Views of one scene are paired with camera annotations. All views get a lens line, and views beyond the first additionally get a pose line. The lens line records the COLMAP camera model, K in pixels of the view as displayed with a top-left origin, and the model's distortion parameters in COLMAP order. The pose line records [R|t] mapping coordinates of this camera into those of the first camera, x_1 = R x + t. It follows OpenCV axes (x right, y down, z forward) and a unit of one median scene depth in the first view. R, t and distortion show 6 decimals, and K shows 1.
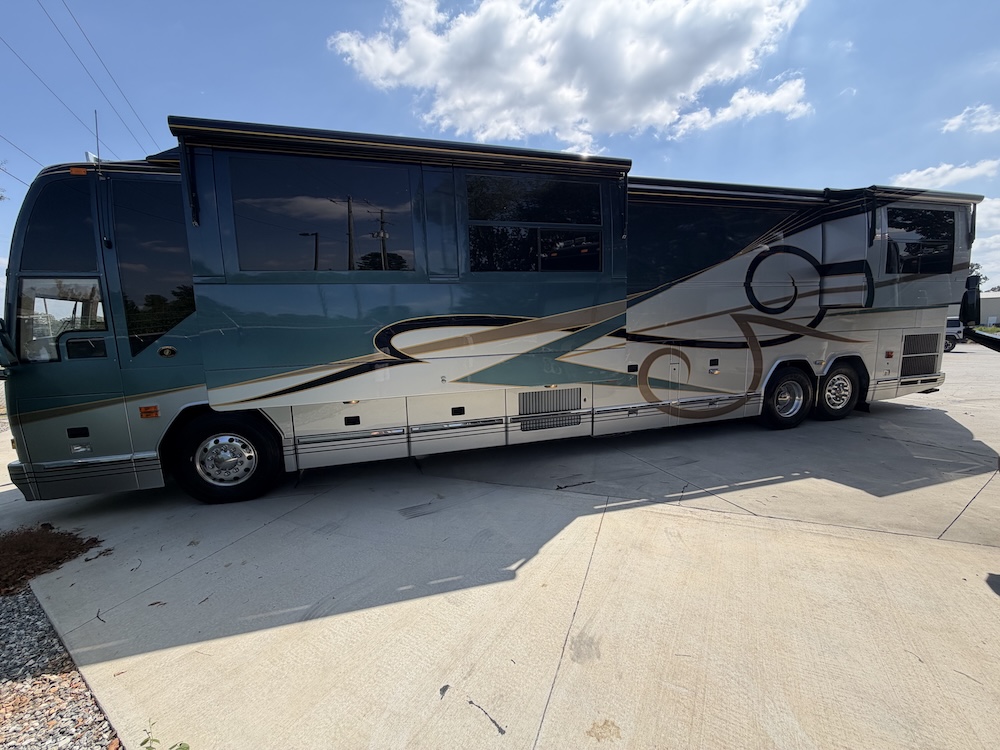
lens RADIAL K [[398.6, 0, 494.5], [0, 398.6, 373.9], [0, 0, 1]] dist [-0.001904, 0.000007]
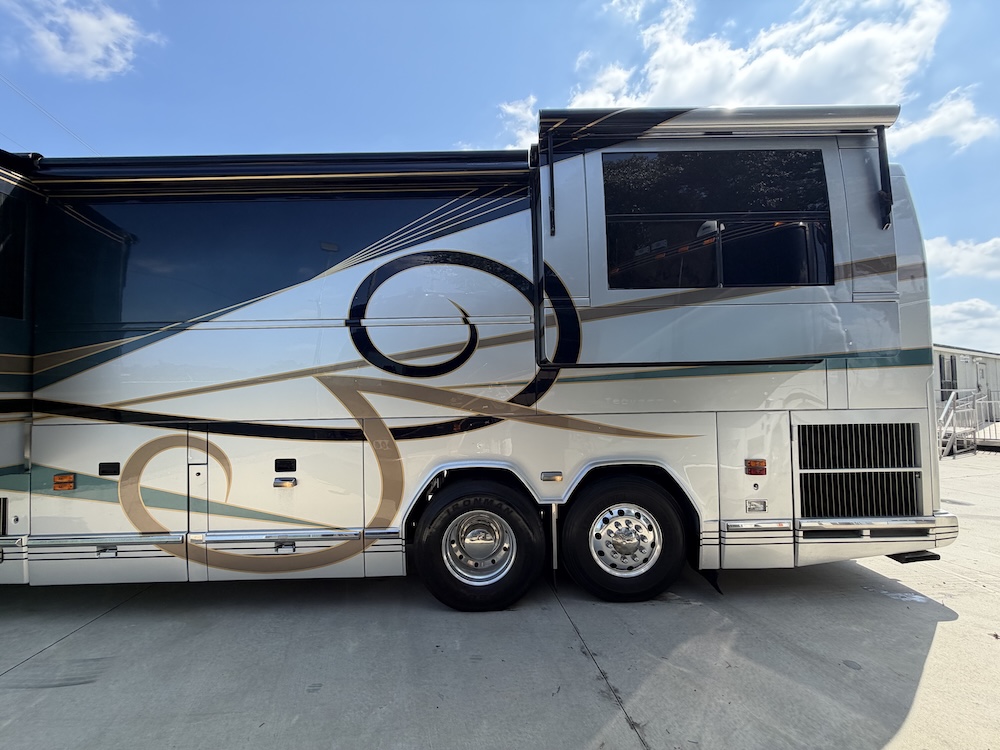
lens RADIAL K [[403.9, 0, 496.7], [0, 403.9, 375.0], [0, 0, 1]] dist [0.002483, 0.000602]
pose [[0.963552, 0.007137, -0.267426, 0.972215], [-0.047869, 0.988110, -0.146103, -0.083092], [0.263203, 0.153580, 0.952438, 0.539640]]
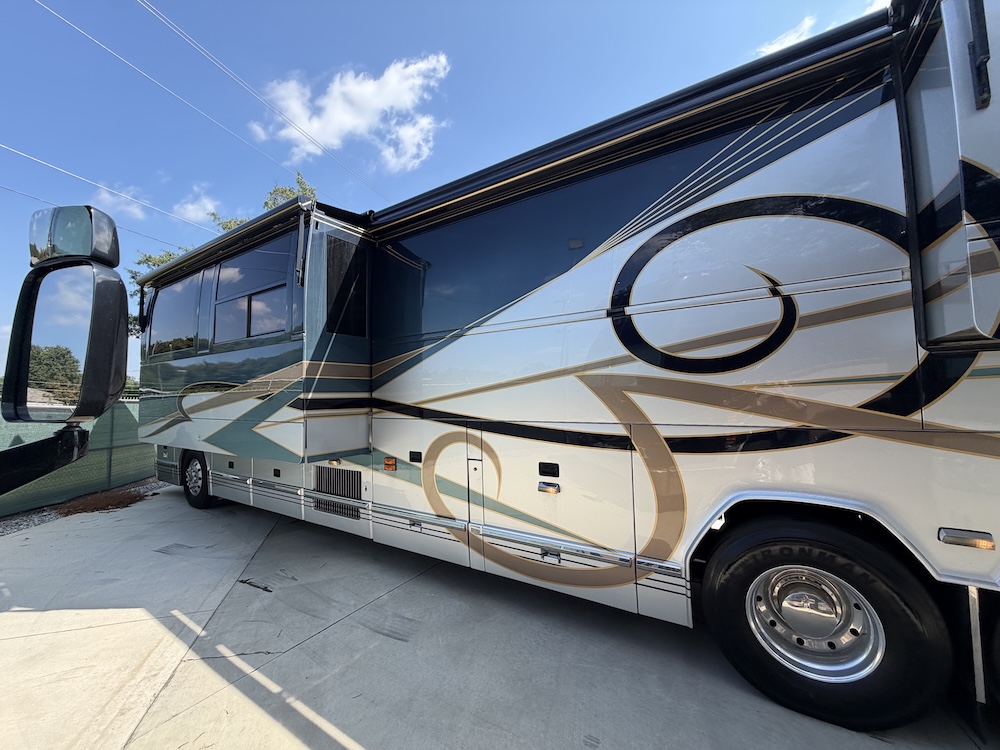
lens RADIAL K [[398.6, 0, 494.5], [0, 398.6, 373.9], [0, 0, 1]] dist [-0.001904, 0.000007]
pose [[0.653821, -0.016756, -0.756464, 0.895854], [-0.098122, 0.989435, -0.106724, -0.088819], [0.750260, 0.144004, 0.645269, 0.603079]]
